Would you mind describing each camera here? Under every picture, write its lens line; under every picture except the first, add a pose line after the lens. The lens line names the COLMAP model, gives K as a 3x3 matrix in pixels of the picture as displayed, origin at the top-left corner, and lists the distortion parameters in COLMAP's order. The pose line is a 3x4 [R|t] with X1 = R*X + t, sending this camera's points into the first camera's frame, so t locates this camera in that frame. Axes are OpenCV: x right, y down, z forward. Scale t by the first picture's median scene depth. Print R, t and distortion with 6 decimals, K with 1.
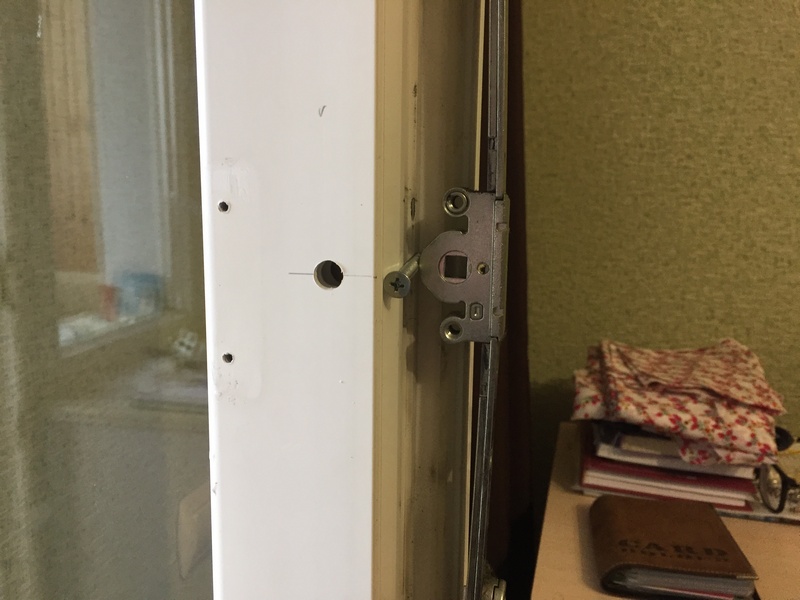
lens RADIAL K [[699.1, 0, 398.4], [0, 699.1, 296.9], [0, 0, 1]] dist [0.052663, -0.108718]
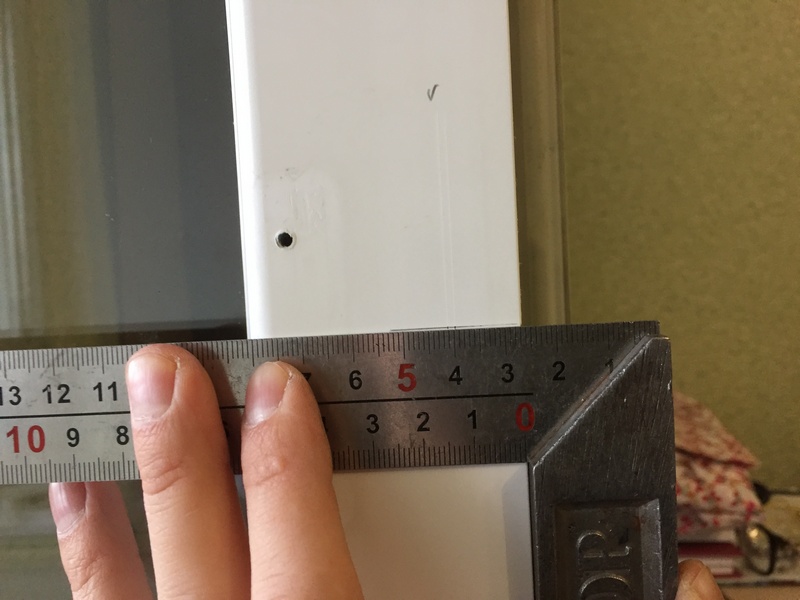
lens RADIAL K [[699.1, 0, 394.6], [0, 699.1, 298.3], [0, 0, 1]] dist [0.052663, -0.108718]
pose [[0.982031, -0.067883, 0.176090, -0.083623], [0.087144, 0.990746, -0.104058, -0.002812], [-0.167397, 0.117533, 0.978859, 0.124915]]
